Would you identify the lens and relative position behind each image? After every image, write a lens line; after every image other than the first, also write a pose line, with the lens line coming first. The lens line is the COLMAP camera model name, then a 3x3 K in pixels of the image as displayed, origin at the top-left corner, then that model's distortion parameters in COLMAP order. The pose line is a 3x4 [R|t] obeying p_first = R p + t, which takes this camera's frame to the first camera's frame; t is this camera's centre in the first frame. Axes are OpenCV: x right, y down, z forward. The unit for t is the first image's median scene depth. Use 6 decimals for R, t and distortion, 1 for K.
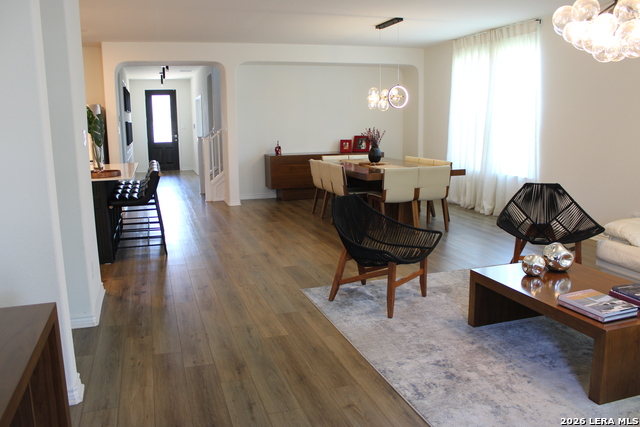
lens RADIAL K [[536.8, 0, 322.0], [0, 536.8, 216.0], [0, 0, 1]] dist [-0.162992, 0.147476]
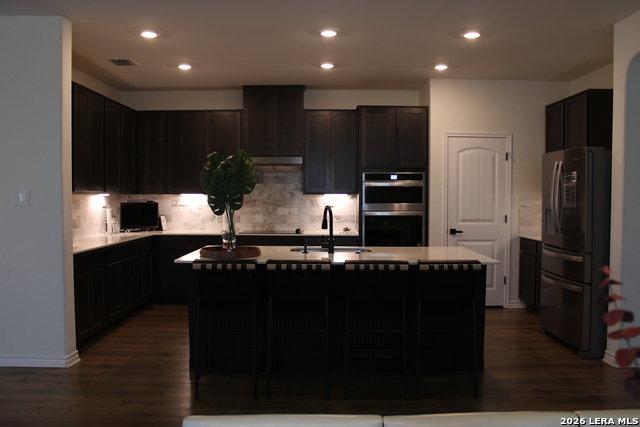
lens RADIAL K [[536.8, 0, 322.0], [0, 536.8, 216.0], [0, 0, 1]] dist [-0.162992, 0.147476]
pose [[-0.302728, 0.053454, -0.951577, 0.163286], [-0.164327, 0.980546, 0.107359, -0.163900], [0.938804, 0.188870, -0.288054, 0.952216]]
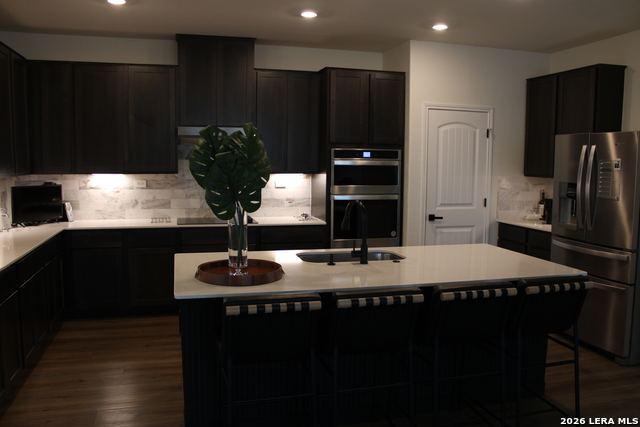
lens RADIAL K [[536.8, 0, 322.0], [0, 536.8, 216.0], [0, 0, 1]] dist [-0.162992, 0.147476]
pose [[-0.036093, 0.121251, -0.991965, 0.047491], [-0.185589, 0.974532, 0.125873, -0.151248], [0.981964, 0.188641, -0.012671, 0.774996]]
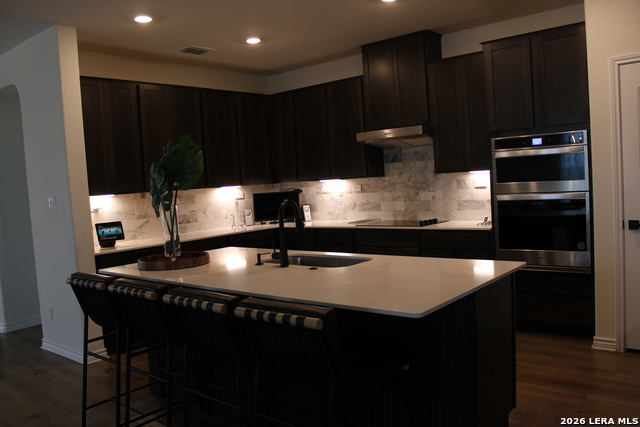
lens RADIAL K [[536.8, 0, 322.0], [0, 536.8, 216.0], [0, 0, 1]] dist [-0.162992, 0.147476]
pose [[-0.839521, 0.104623, -0.533159, -0.182833], [-0.019091, 0.974999, 0.221387, -0.191612], [0.542991, 0.196038, -0.816535, 1.135994]]
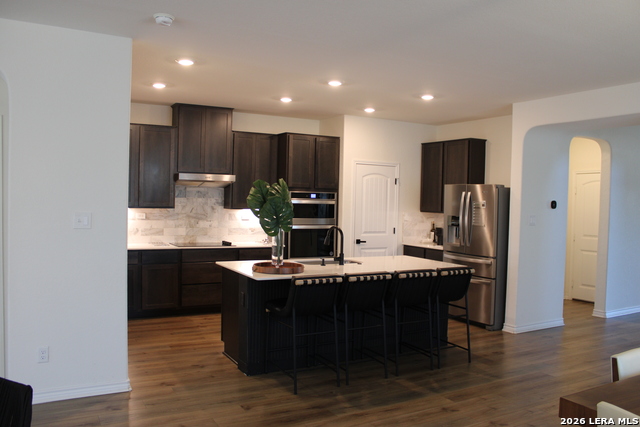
lens RADIAL K [[536.8, 0, 322.0], [0, 536.8, 216.0], [0, 0, 1]] dist [-0.162992, 0.147476]
pose [[0.195330, 0.053920, -0.979254, 0.293968], [-0.199583, 0.979779, 0.014138, -0.133820], [0.960215, 0.192681, 0.202141, 0.635369]]
